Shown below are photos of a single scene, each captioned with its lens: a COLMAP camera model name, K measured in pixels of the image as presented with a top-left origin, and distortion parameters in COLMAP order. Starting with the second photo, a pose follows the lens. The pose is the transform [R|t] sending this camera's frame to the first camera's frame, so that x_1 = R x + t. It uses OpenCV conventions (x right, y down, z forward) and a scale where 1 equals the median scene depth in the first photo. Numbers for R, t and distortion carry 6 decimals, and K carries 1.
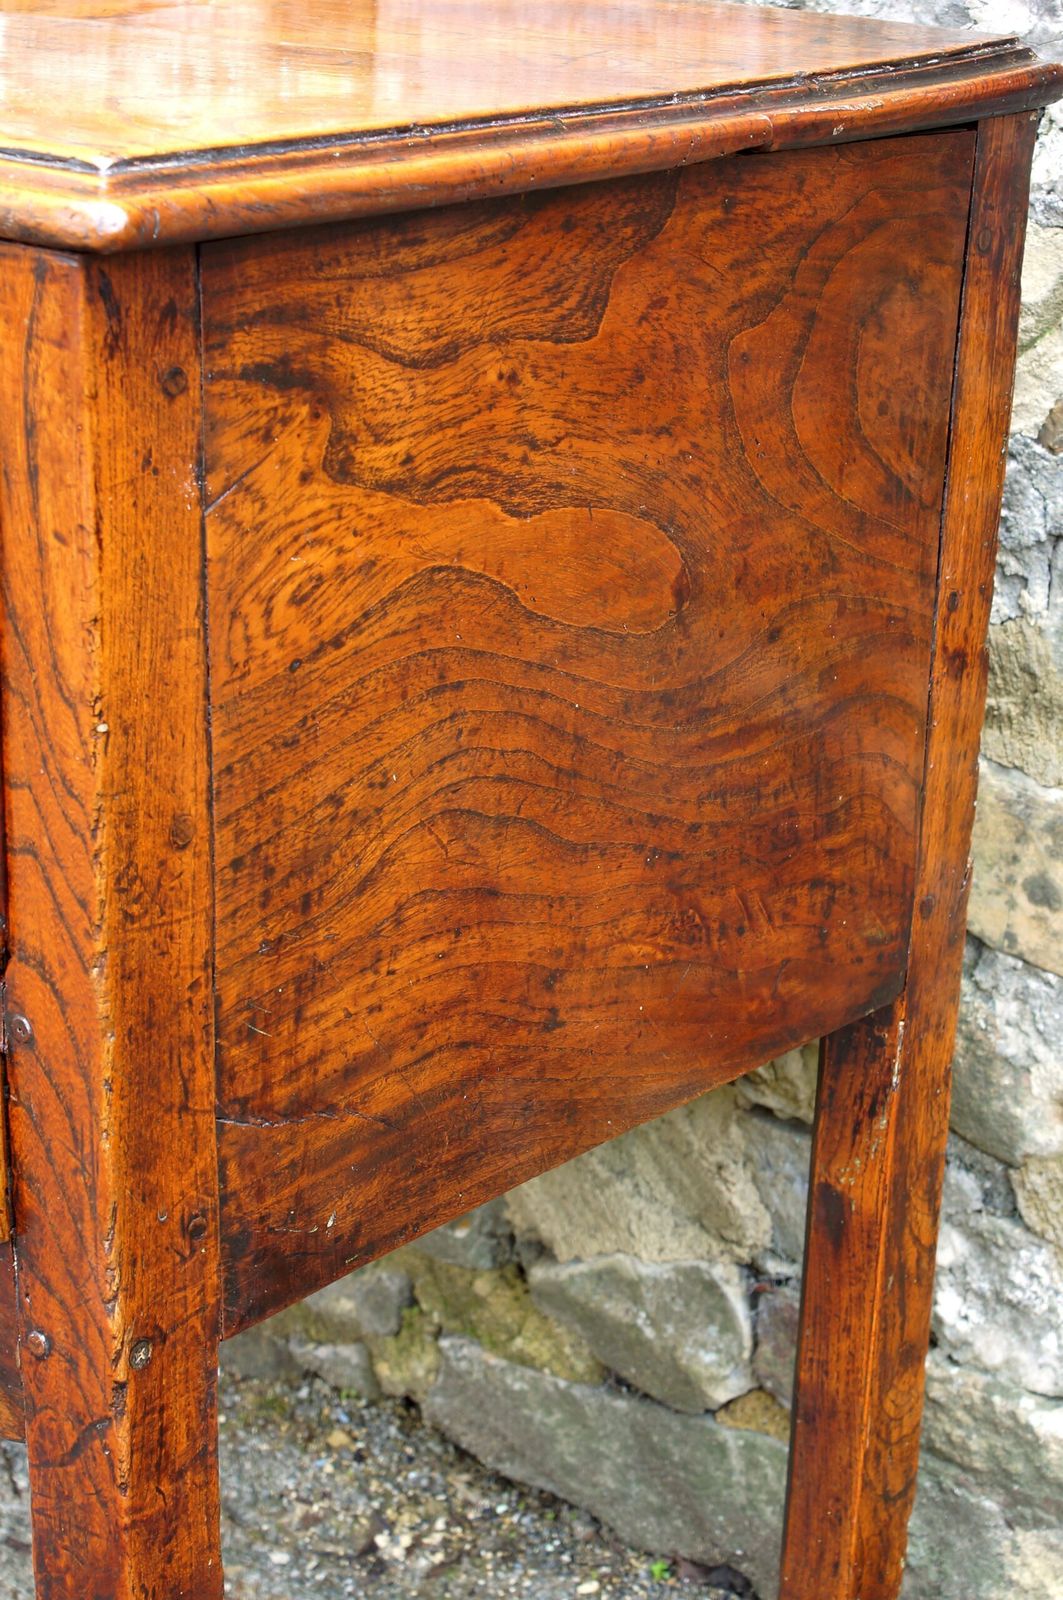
lens RADIAL K [[3169.1, 0, 538.5], [0, 3169.1, 798.1], [0, 0, 1]] dist [-0.000339, 0.000000]
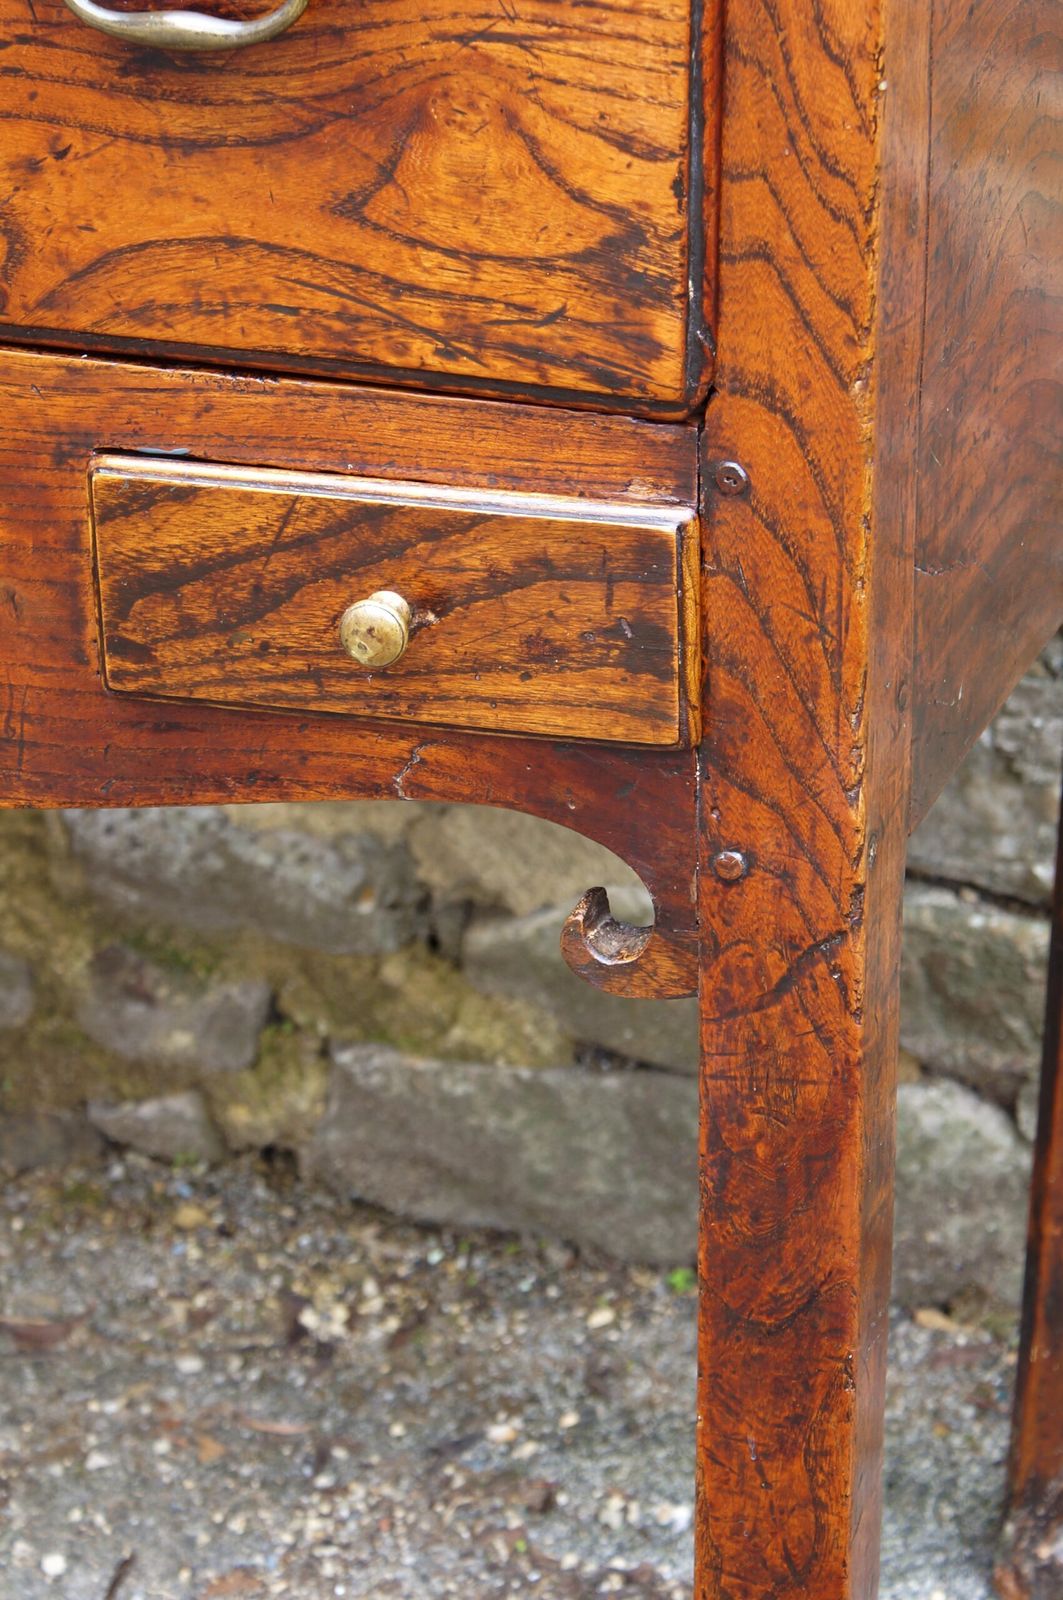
lens RADIAL K [[4591.4, 0, 540.9], [0, 4591.4, 800.1], [0, 0, 1]] dist [0.111522, 0.000000]
pose [[0.939137, -0.148245, 0.309912, -0.584572], [0.131070, 0.988482, 0.075651, 0.056954], [-0.317558, -0.030426, 0.947751, -0.137659]]
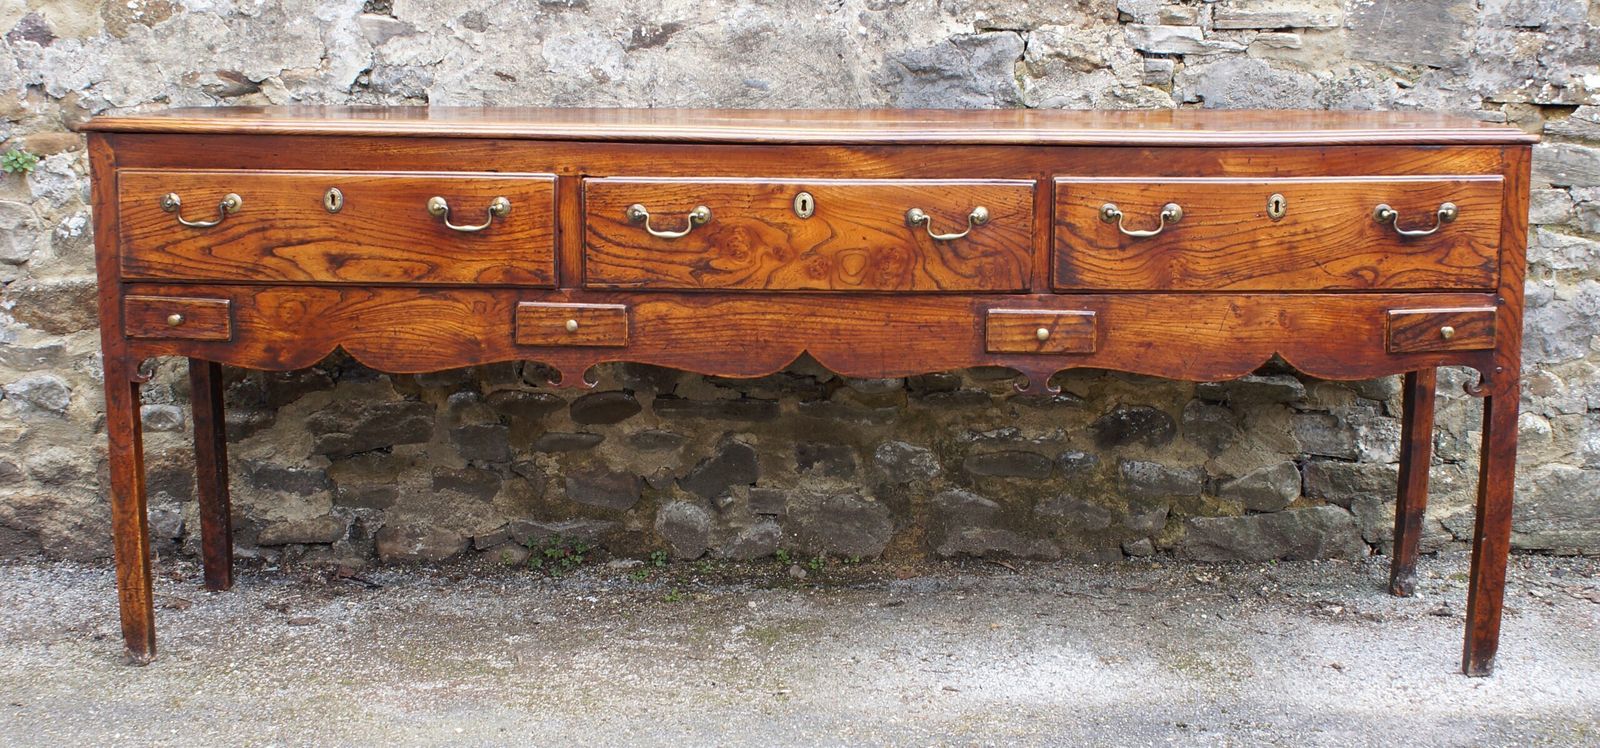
lens RADIAL K [[2077.8, 0, 803.7], [0, 2077.8, 445.4], [0, 0, 1]] dist [-0.080188, 0.000000]
pose [[0.775709, -0.161446, 0.610091, -2.995346], [0.236778, 0.970557, -0.044219, 0.173162], [-0.584989, 0.178758, 0.791097, -0.886640]]
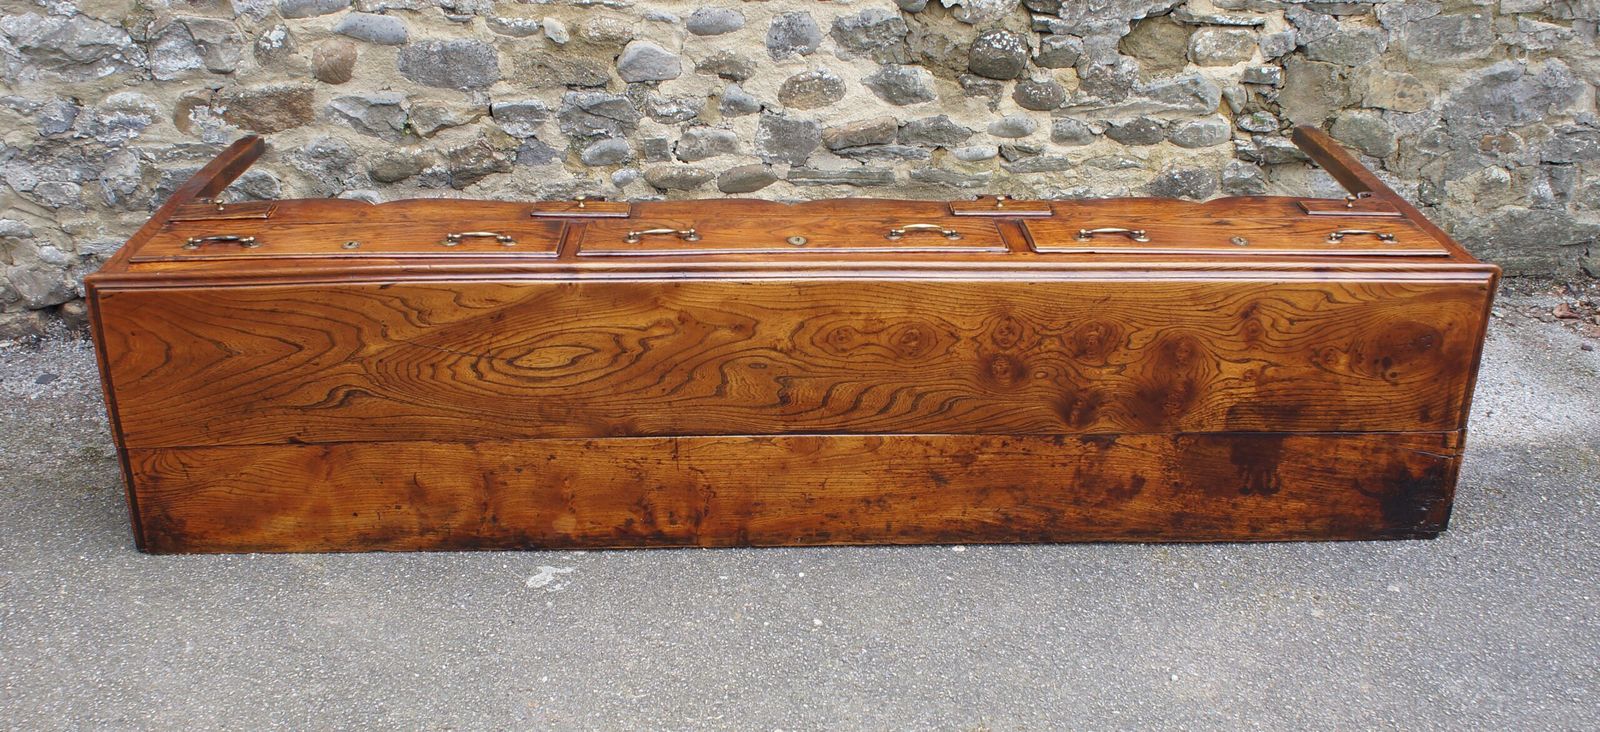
lens RADIAL K [[1589.5, 0, 802.5], [0, 1589.5, 421.1], [0, 0, 1]] dist [-0.083649, 0.000000]
pose [[0.714590, -0.333768, 0.614785, -3.140656], [0.261283, 0.942579, 0.208028, -0.349649], [-0.648916, 0.011978, 0.760765, -0.339202]]
